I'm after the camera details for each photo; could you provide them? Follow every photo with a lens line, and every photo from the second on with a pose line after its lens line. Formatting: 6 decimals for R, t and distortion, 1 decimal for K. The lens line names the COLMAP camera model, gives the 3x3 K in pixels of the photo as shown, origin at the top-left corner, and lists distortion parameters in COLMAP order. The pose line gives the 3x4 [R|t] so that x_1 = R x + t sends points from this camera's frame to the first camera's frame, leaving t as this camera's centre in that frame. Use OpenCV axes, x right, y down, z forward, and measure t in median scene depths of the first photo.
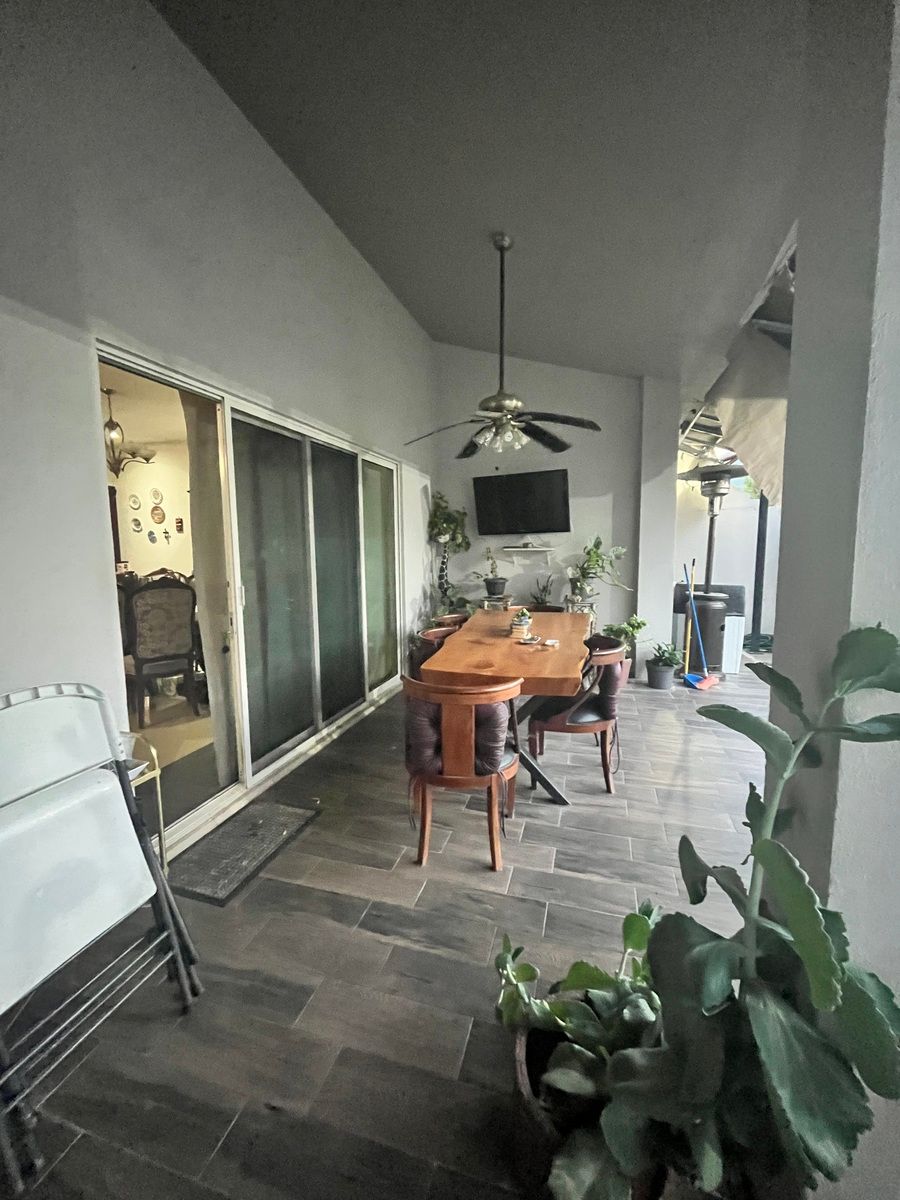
lens RADIAL K [[490.1, 0, 450.0], [0, 490.1, 600.0], [0, 0, 1]] dist [-0.001757, 0.000020]
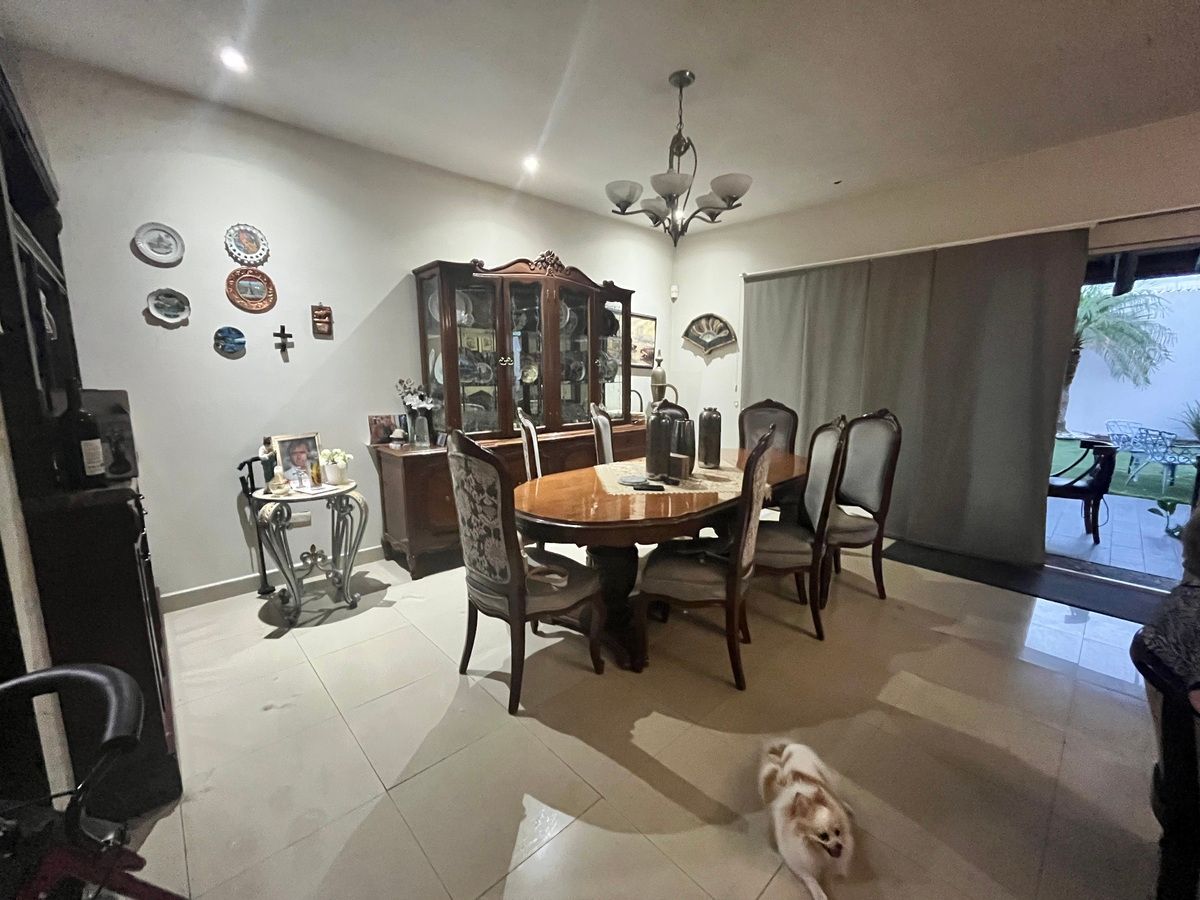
lens RADIAL K [[490.1, 0, 600.0], [0, 490.1, 450.0], [0, 0, 1]] dist [-0.001757, 0.000020]
pose [[0.496169, -0.122588, 0.859528, -0.825922], [0.095496, 0.991681, 0.086310, -0.045950], [-0.862958, 0.039257, 0.503748, 0.535682]]
